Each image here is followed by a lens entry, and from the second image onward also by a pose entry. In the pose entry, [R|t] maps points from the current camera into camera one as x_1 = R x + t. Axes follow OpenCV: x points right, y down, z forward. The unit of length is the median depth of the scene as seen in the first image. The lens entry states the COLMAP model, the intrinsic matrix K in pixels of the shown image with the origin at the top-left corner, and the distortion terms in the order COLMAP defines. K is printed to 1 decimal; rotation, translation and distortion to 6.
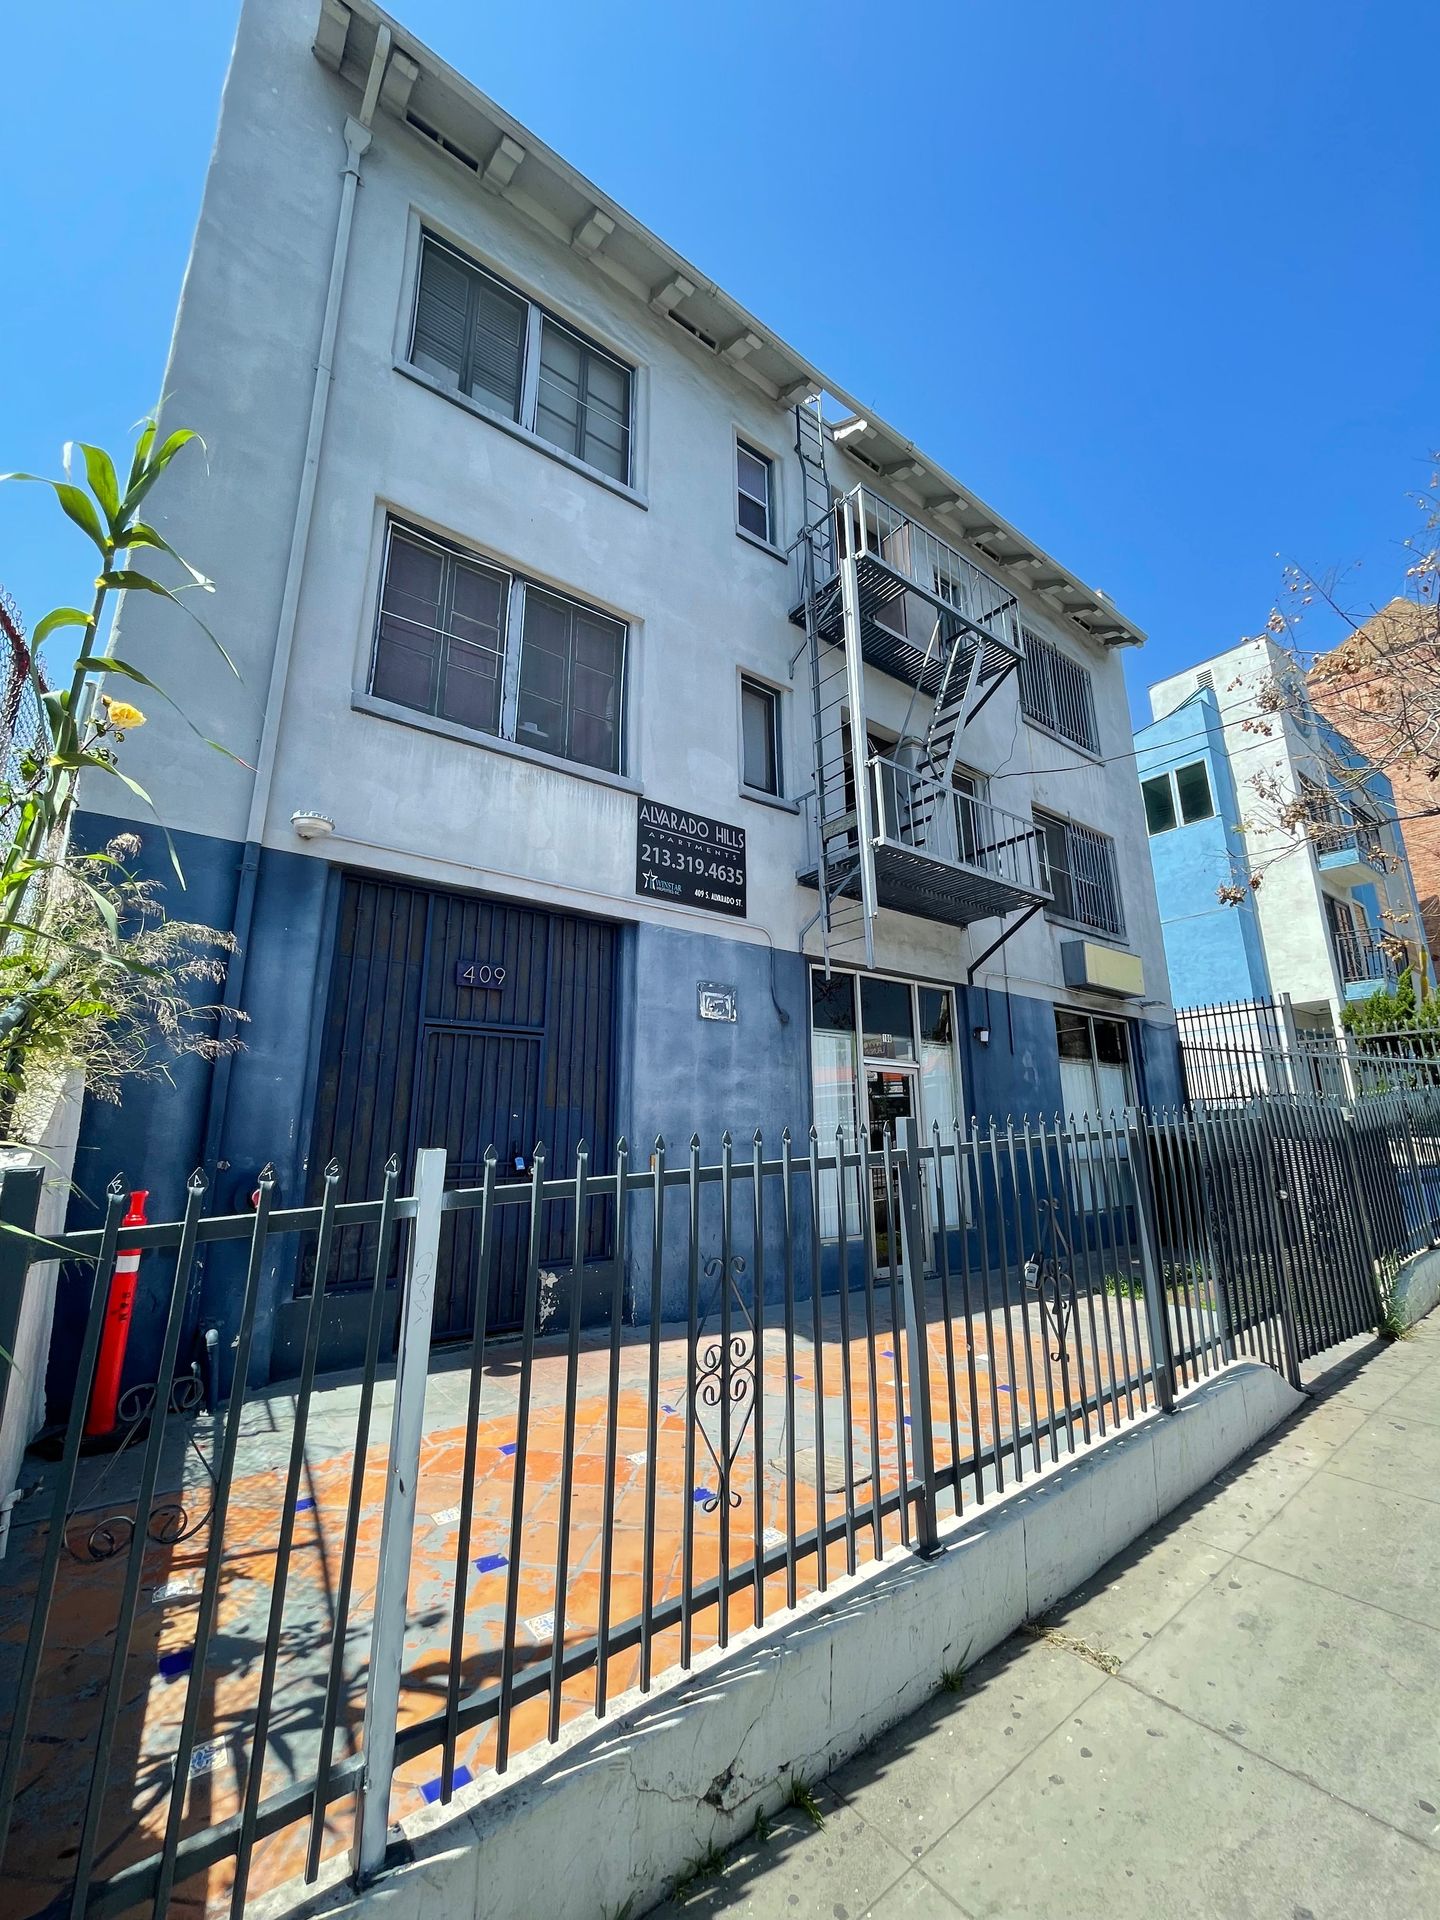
lens RADIAL K [[762.8, 0, 719.5], [0, 762.8, 951.2], [0, 0, 1]] dist [-0.001081, -0.000694]
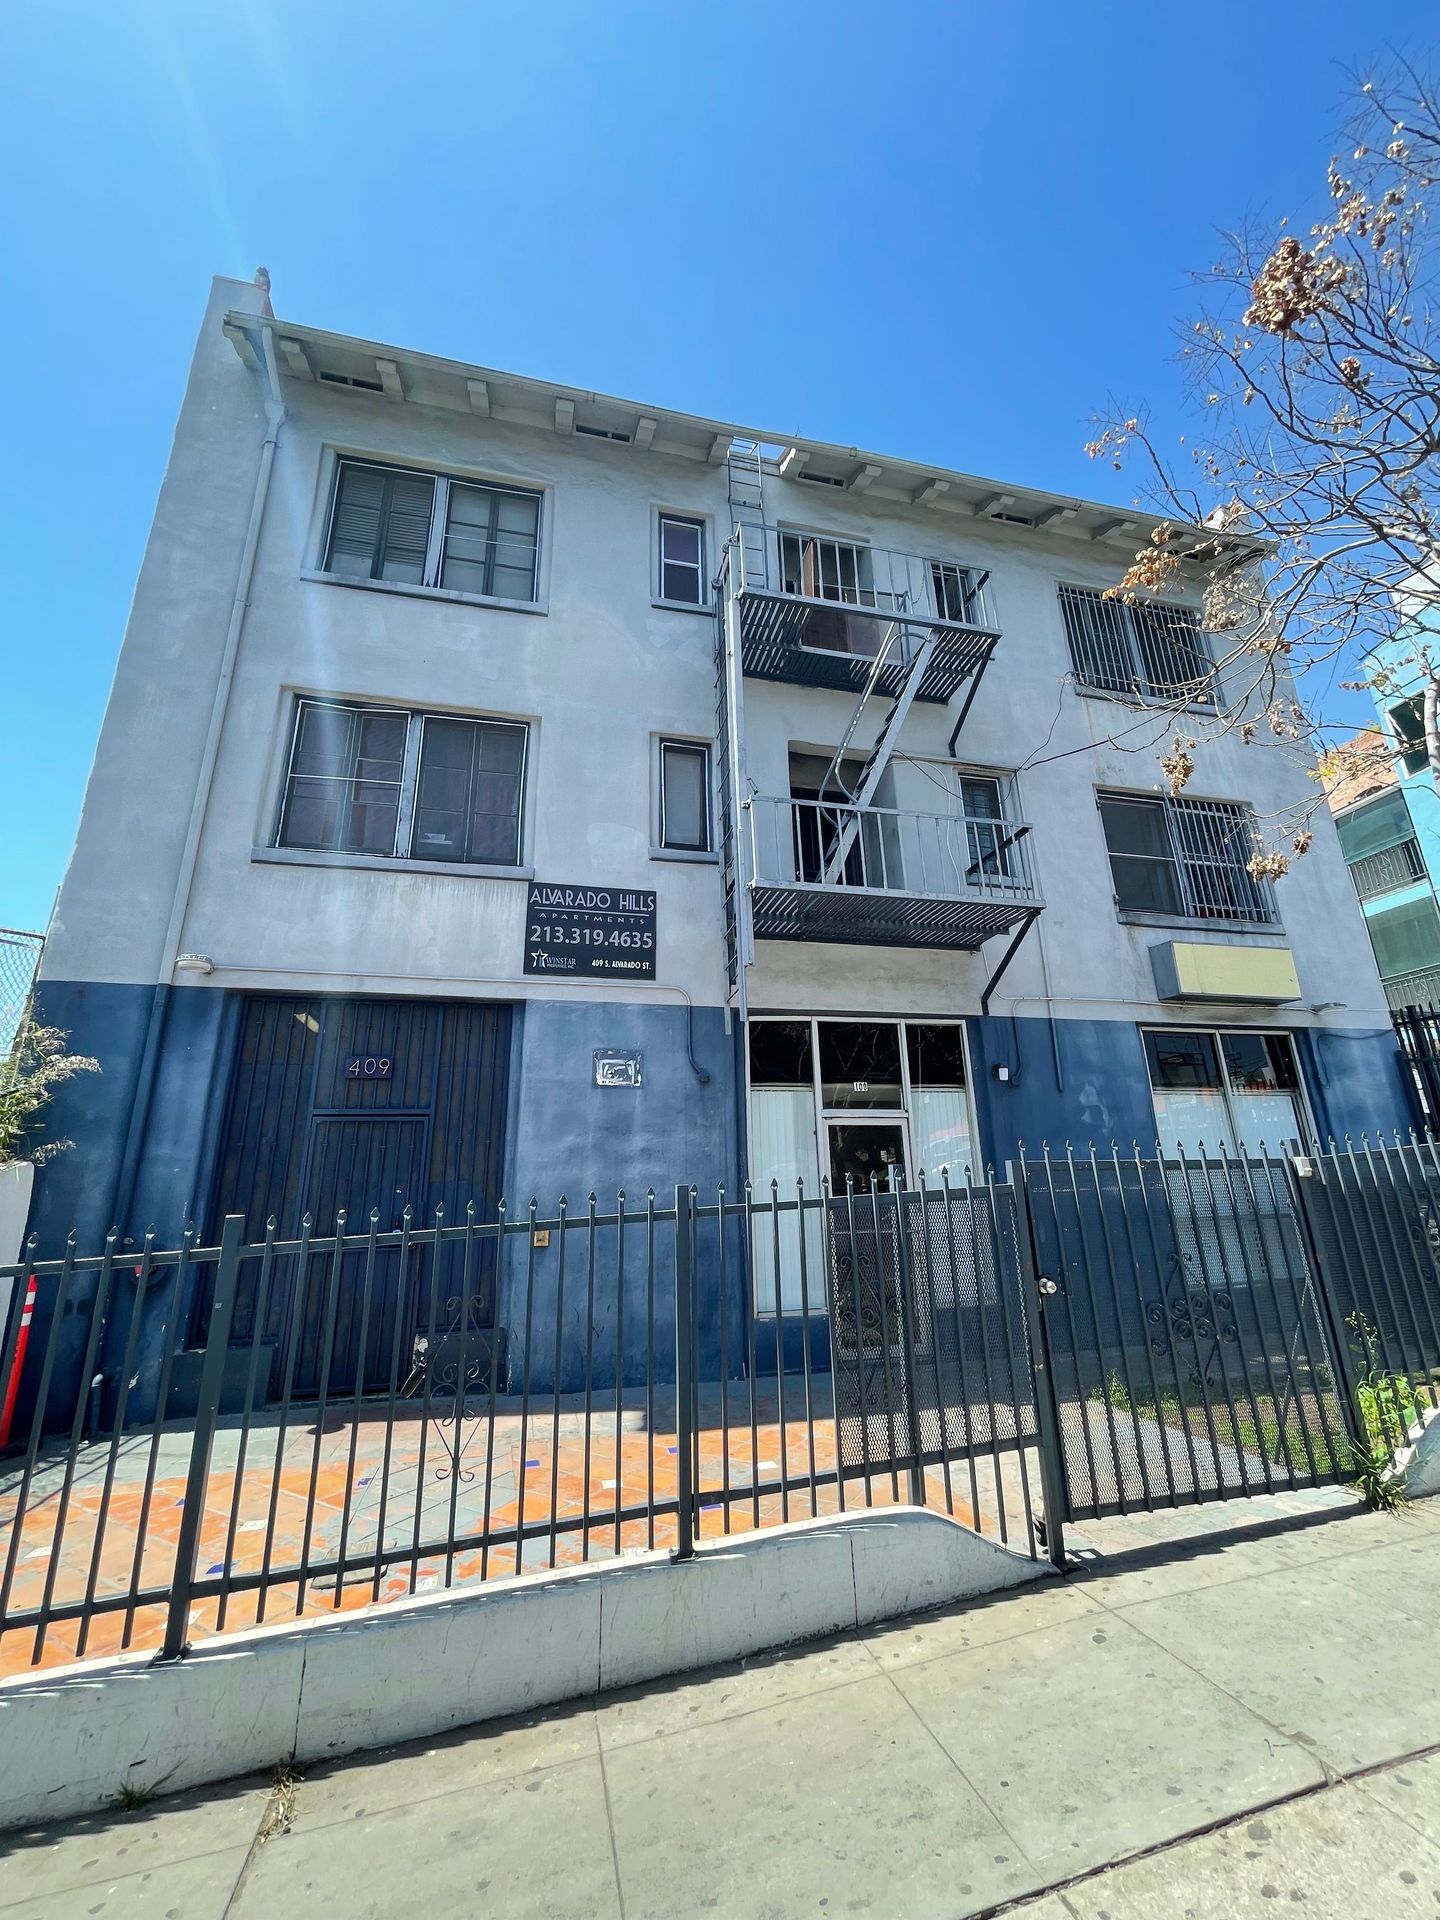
lens RADIAL K [[762.8, 0, 719.5], [0, 762.8, 951.2], [0, 0, 1]] dist [-0.001081, -0.000694]
pose [[0.920308, -0.132676, -0.368009, 0.520755], [0.112917, 0.990783, -0.074821, 0.003606], [0.374545, 0.027304, 0.926807, 0.111385]]
